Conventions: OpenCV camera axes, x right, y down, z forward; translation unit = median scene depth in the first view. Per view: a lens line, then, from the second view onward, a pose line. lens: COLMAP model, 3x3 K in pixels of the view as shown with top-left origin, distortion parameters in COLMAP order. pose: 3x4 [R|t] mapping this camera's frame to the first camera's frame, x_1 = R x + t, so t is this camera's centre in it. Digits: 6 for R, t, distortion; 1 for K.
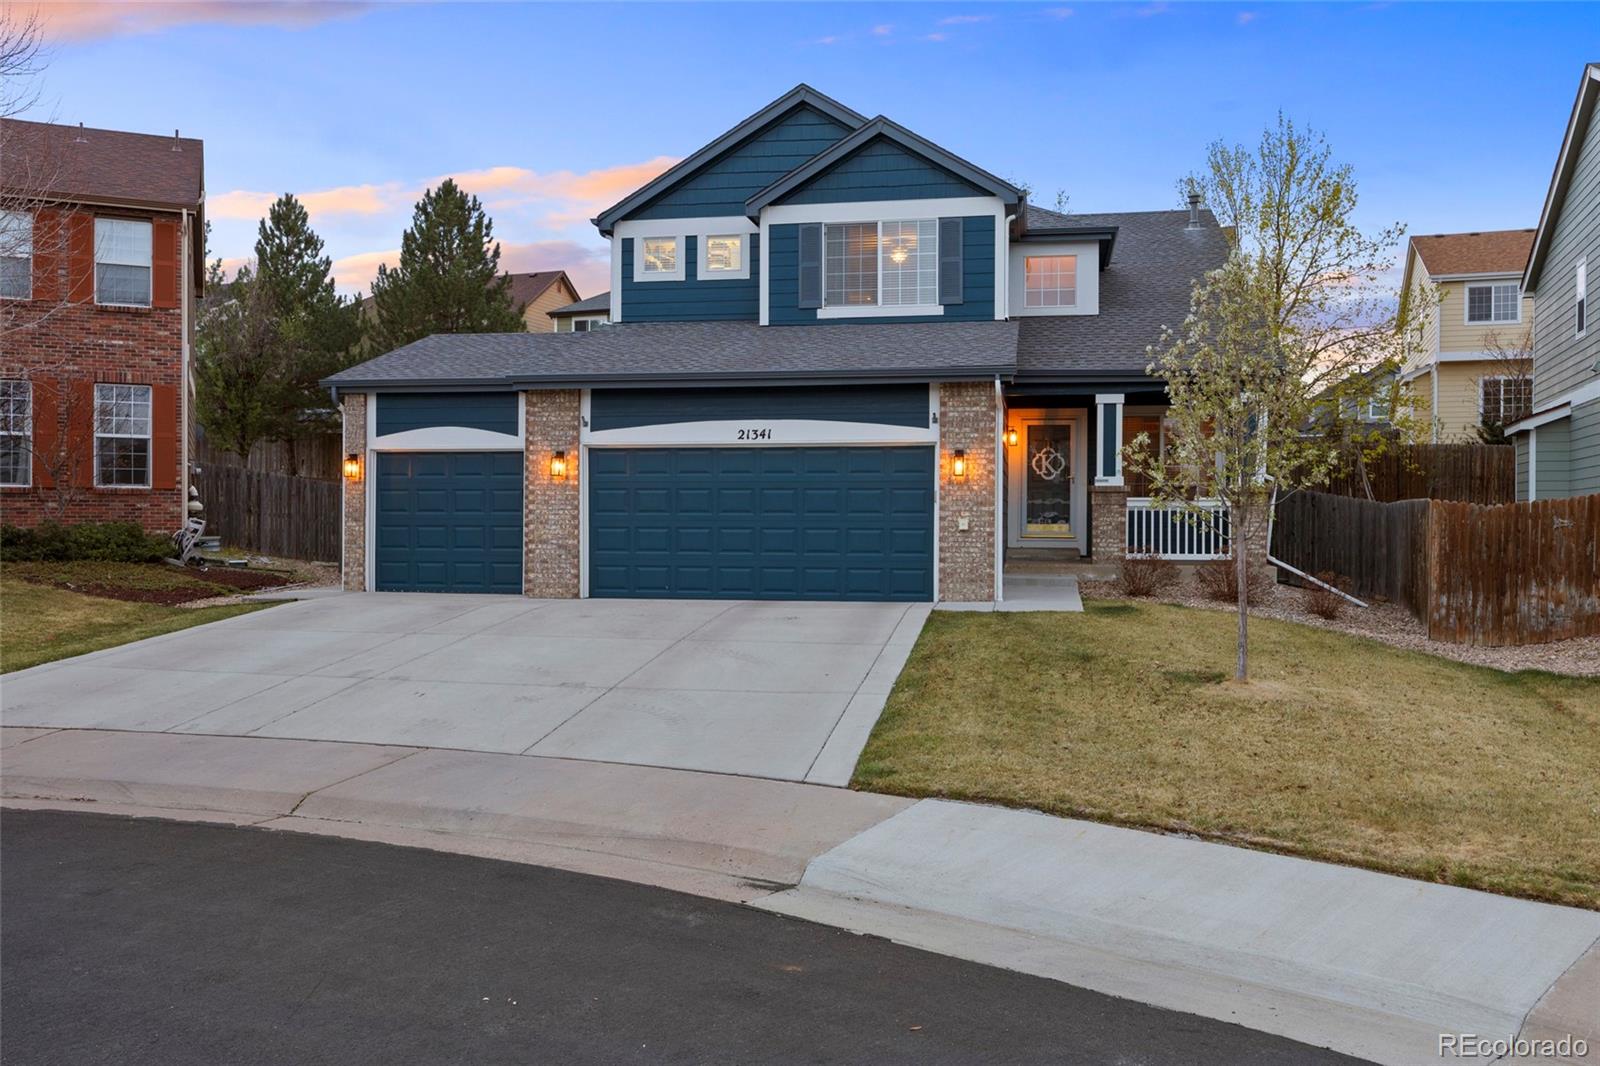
lens RADIAL K [[1338.0, 0, 799.7], [0, 1338.0, 526.4], [0, 0, 1]] dist [-0.015035, 0.019781]
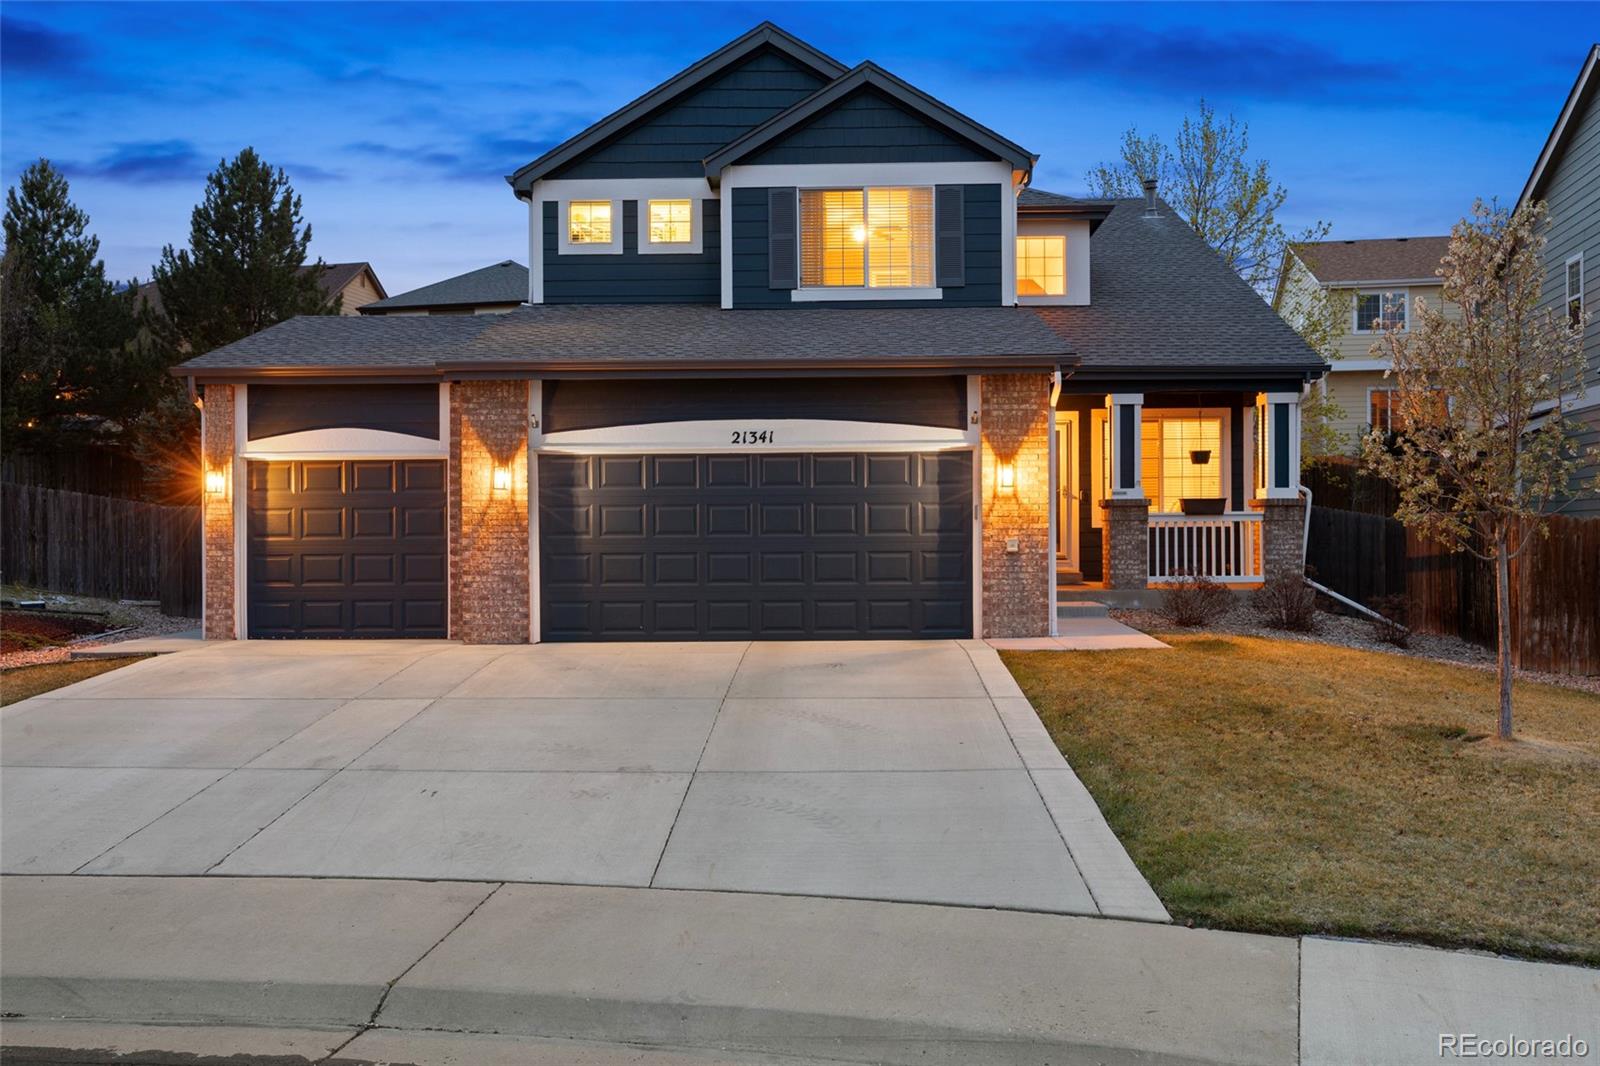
lens RADIAL K [[1384.4, 0, 799.7], [0, 1384.4, 539.0], [0, 0, 1]] dist [-0.006350, -0.004142]
pose [[0.986288, -0.010194, 0.164717, -0.128254], [0.011218, 0.999923, -0.005290, -0.002002], [-0.164651, 0.007065, 0.986327, 0.146775]]
